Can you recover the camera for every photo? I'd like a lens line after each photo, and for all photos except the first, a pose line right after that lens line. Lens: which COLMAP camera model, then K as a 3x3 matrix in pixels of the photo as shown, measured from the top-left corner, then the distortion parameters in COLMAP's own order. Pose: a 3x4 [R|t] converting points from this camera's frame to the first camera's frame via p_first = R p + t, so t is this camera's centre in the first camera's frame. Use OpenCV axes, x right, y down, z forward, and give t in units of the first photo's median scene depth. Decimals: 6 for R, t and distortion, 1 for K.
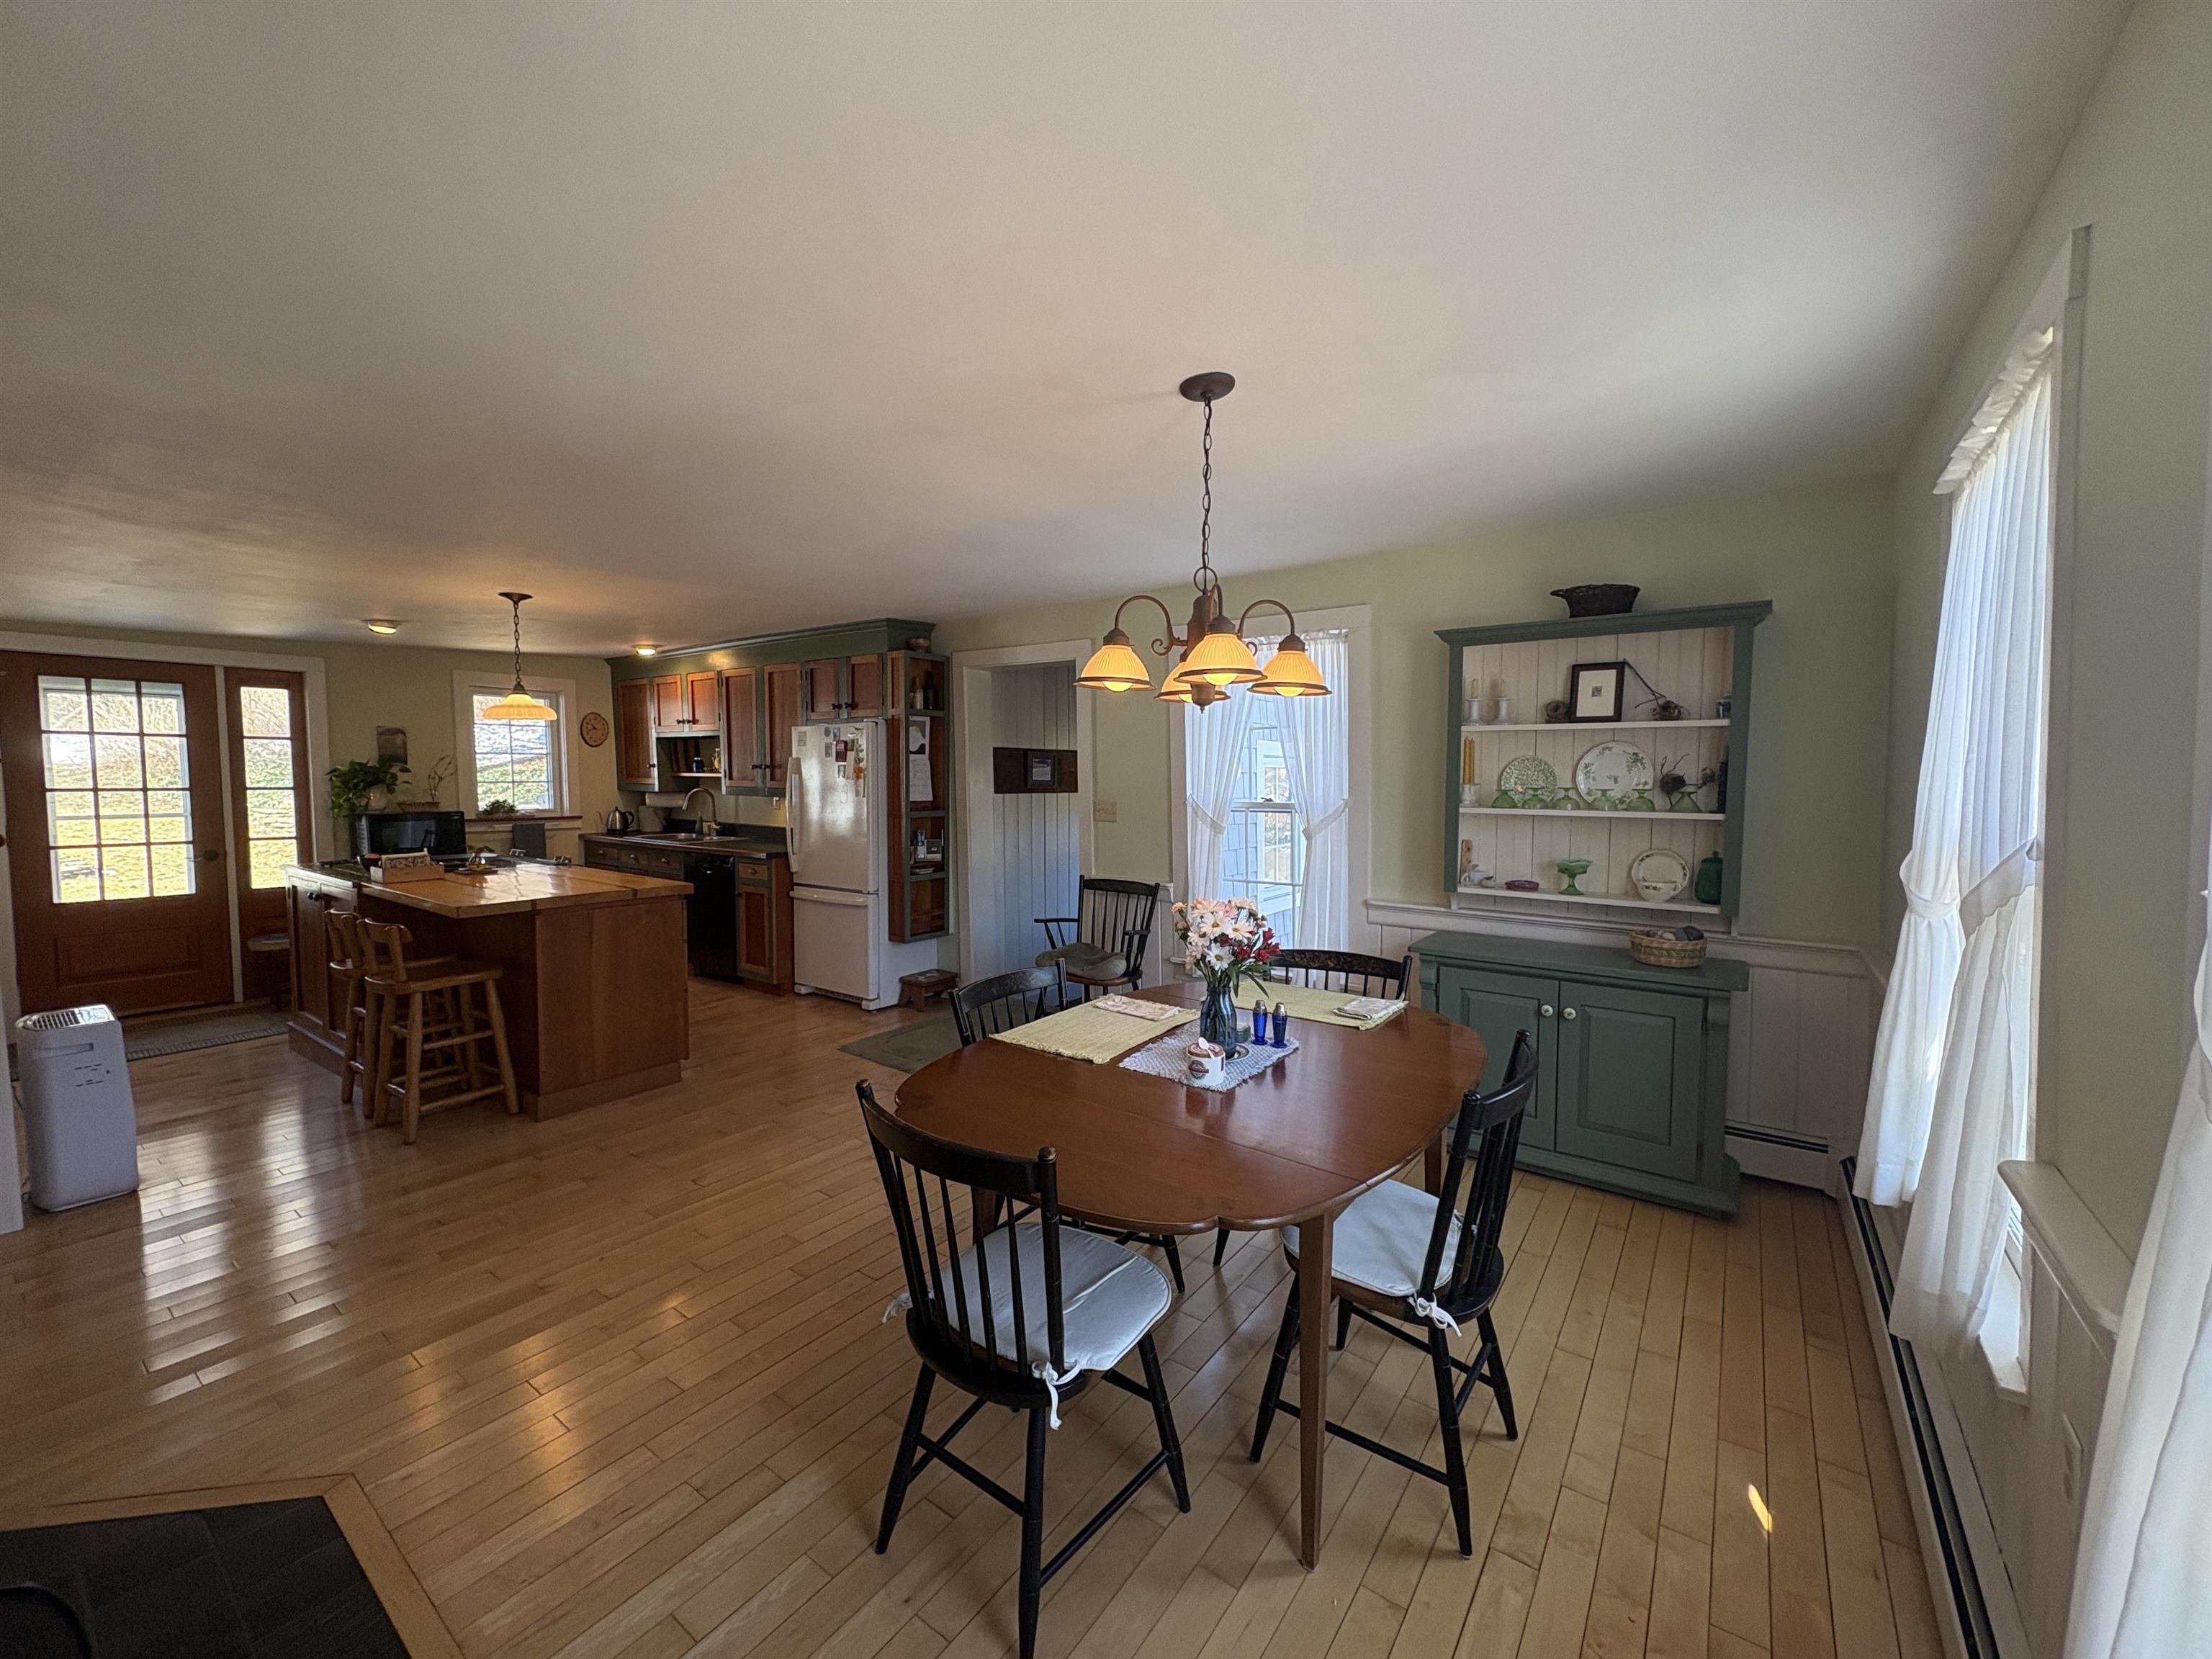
lens RADIAL K [[878.1, 0, 1106.0], [0, 878.1, 829.5], [0, 0, 1]] dist [0.000250, 0.000174]
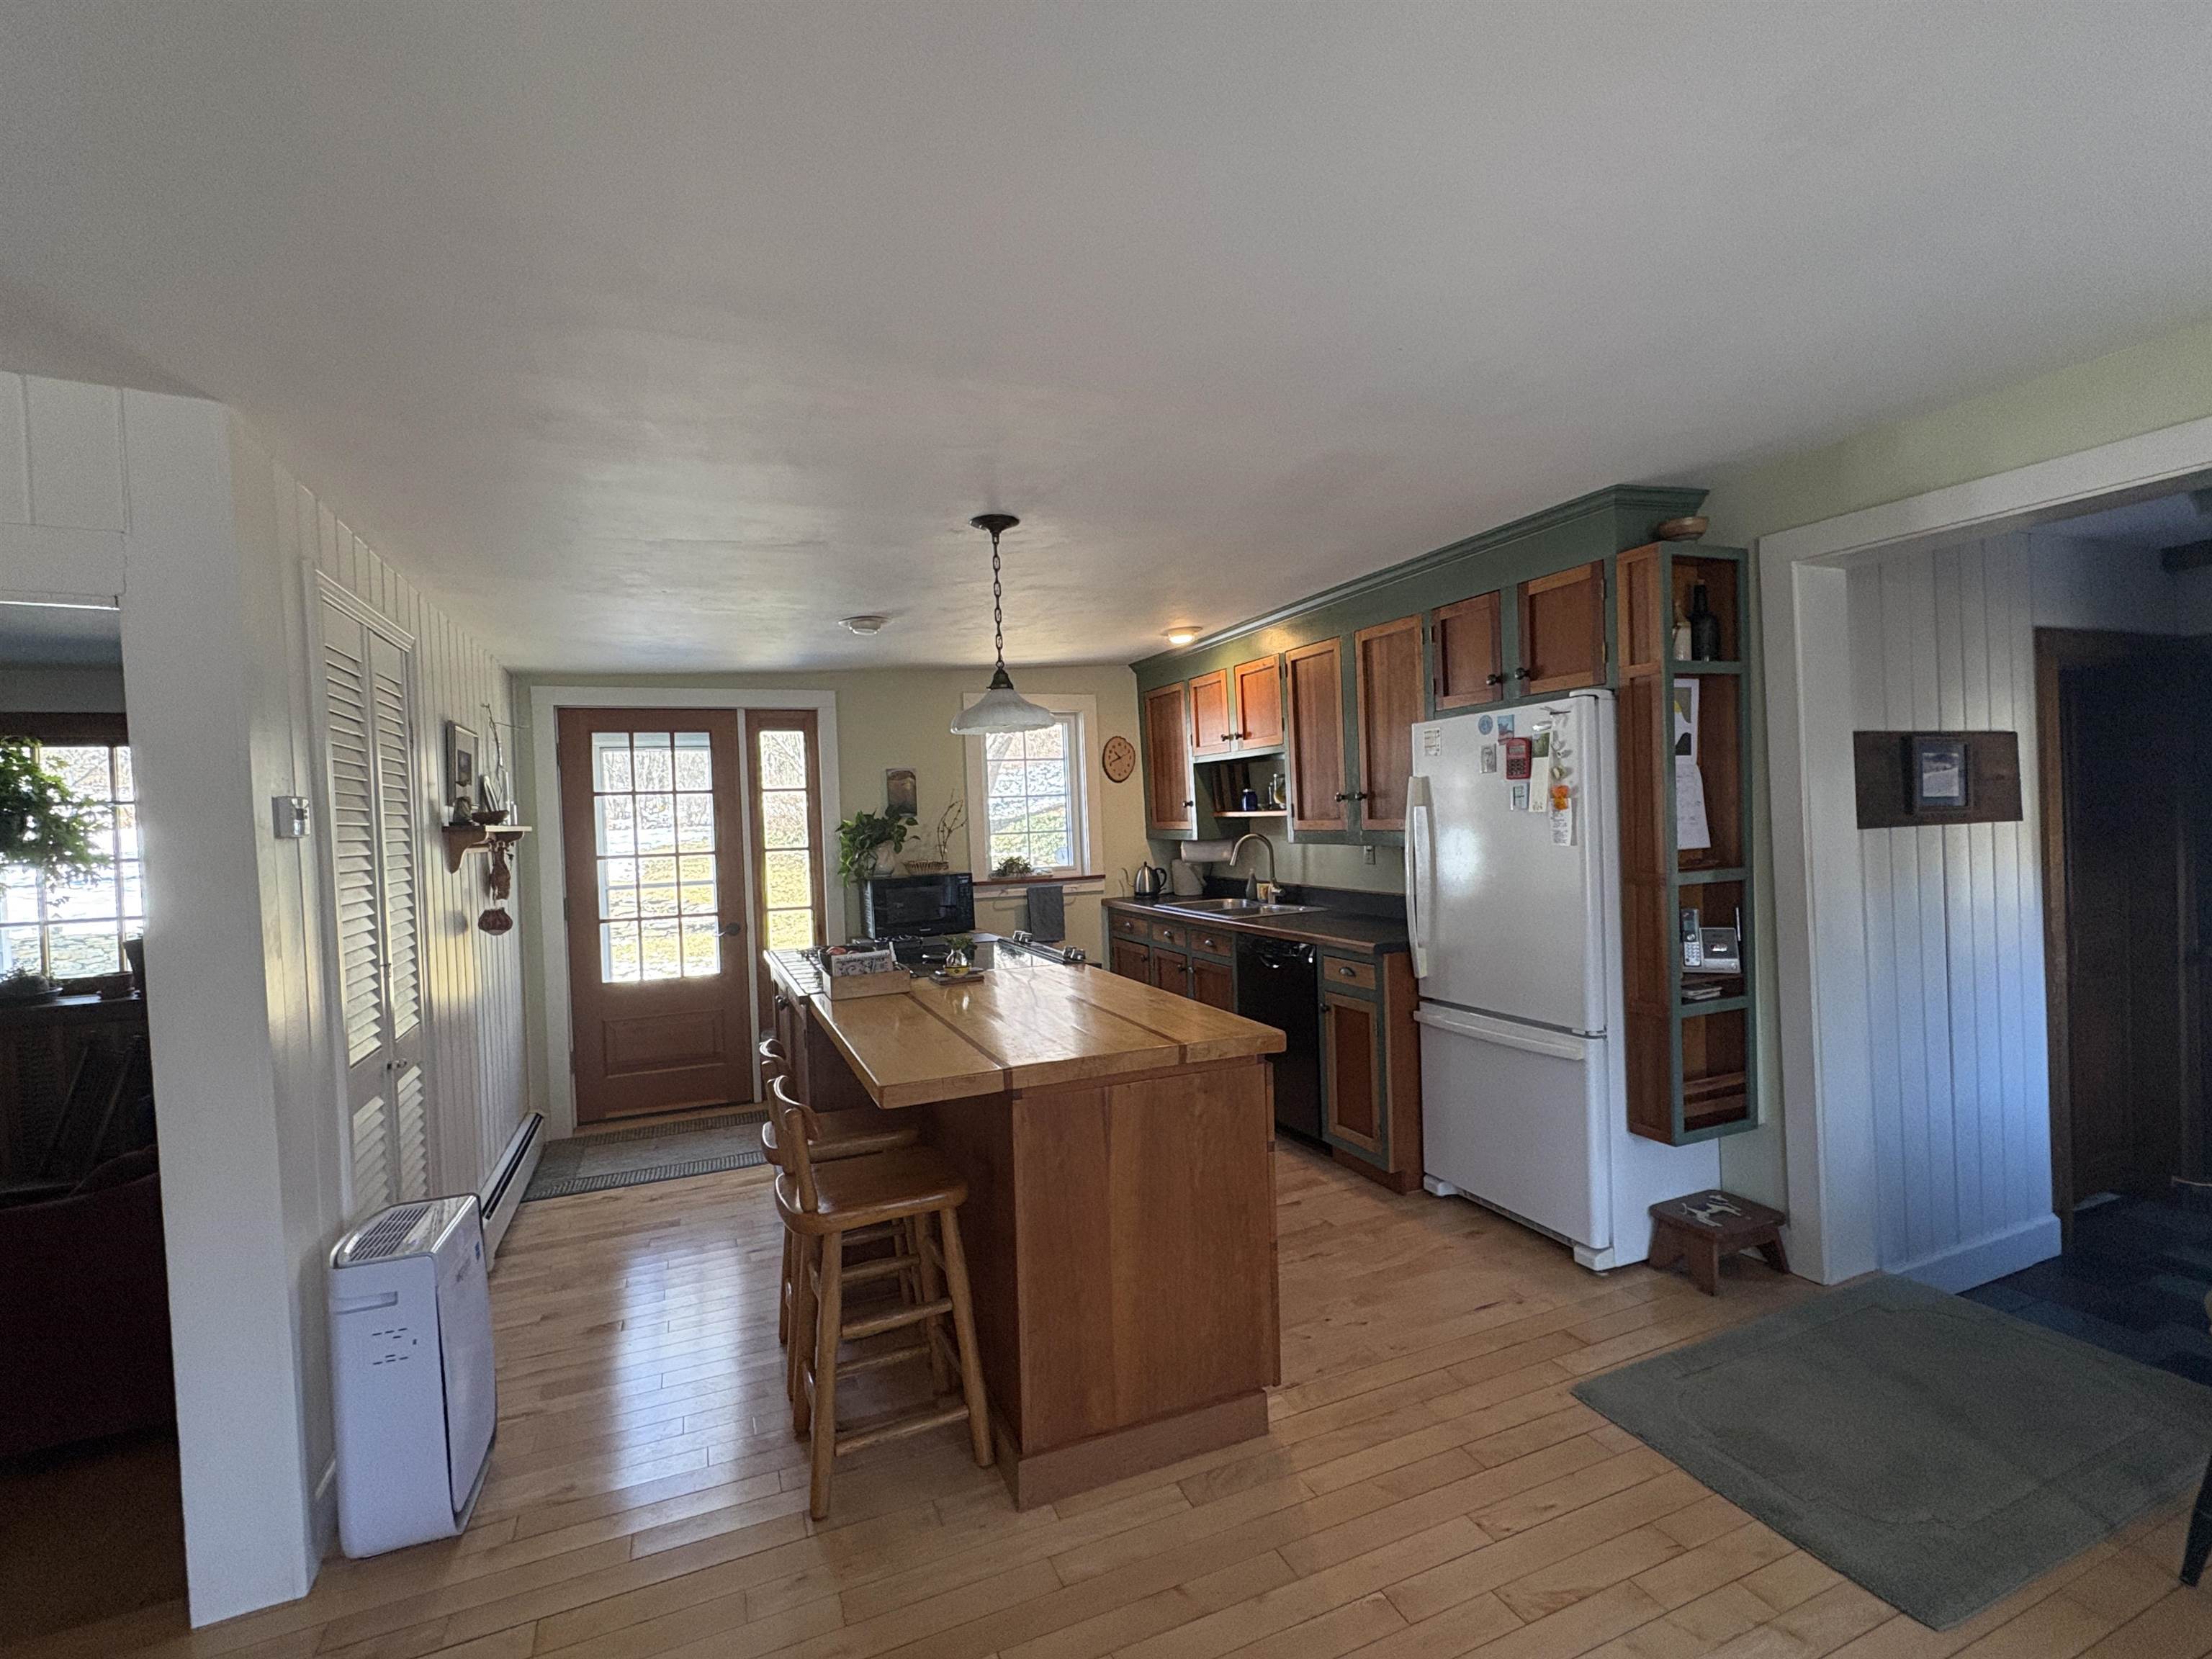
lens RADIAL K [[1010.6, 0, 1106.0], [0, 1010.6, 829.5], [0, 0, 1]] dist [-0.000167, -0.000023]
pose [[0.854461, -0.030289, -0.518631, -0.186316], [0.008678, 0.998992, -0.044046, -0.020410], [0.519443, 0.033135, 0.853863, 0.330849]]
